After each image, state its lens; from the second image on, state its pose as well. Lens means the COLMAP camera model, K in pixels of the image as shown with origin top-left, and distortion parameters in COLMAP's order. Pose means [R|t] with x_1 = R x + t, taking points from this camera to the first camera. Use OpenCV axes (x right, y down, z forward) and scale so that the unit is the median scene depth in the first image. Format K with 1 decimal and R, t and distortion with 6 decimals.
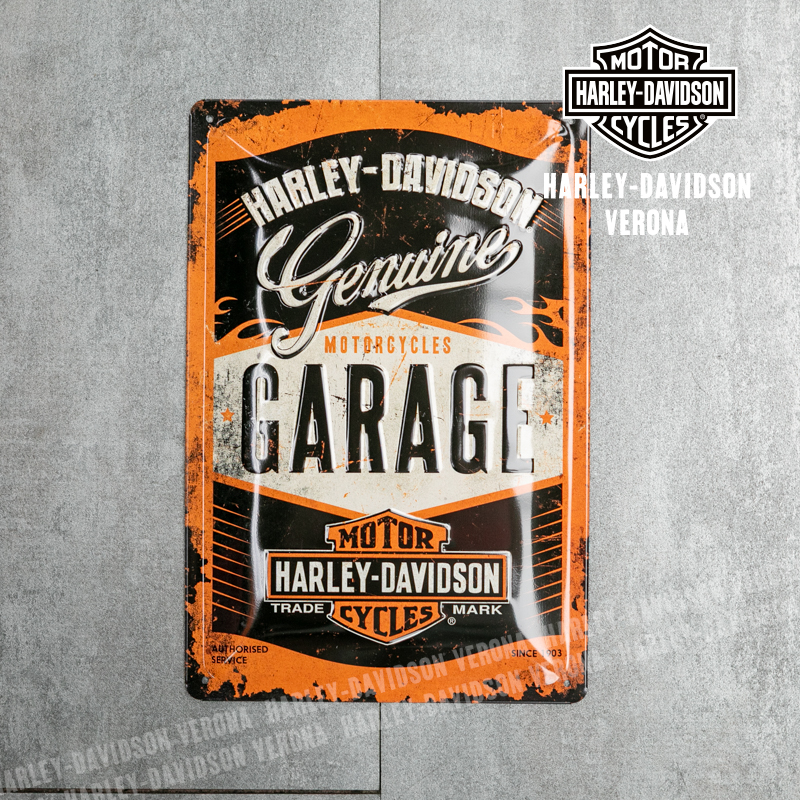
lens RADIAL K [[1542.5, 0, 394.7], [0, 1542.5, 397.3], [0, 0, 1]] dist [0.005895, 0.000000]
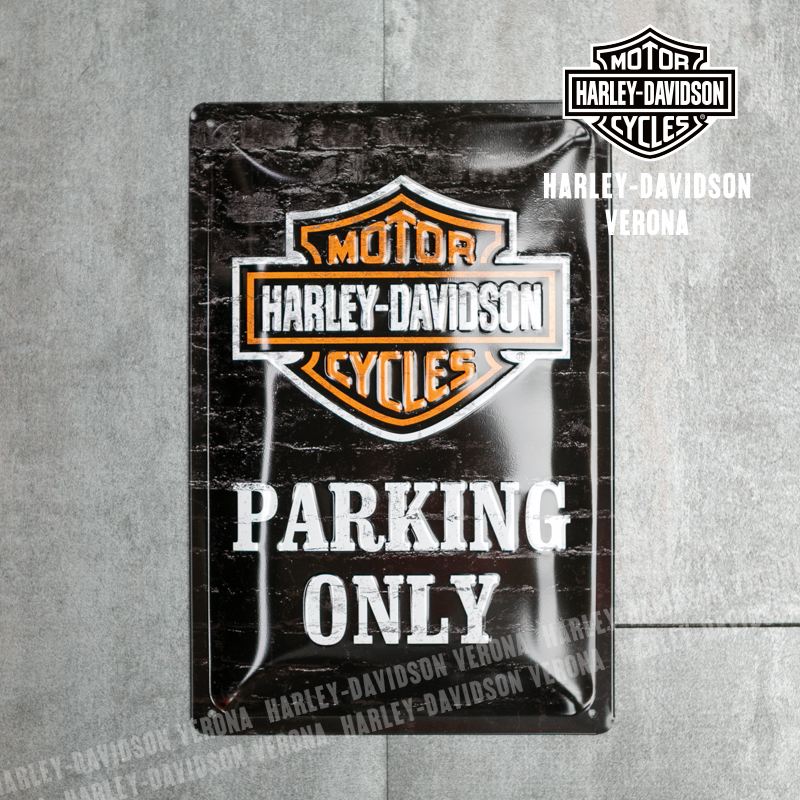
lens RADIAL K [[1542.5, 0, 402.5], [0, 1542.5, 398.5], [0, 0, 1]] dist [0.005895, 0.000000]
pose [[0.999971, -0.005442, 0.005292, -0.003942], [0.005361, 0.999870, 0.015195, -0.422945], [-0.005374, -0.015166, 0.999871, 0.056132]]
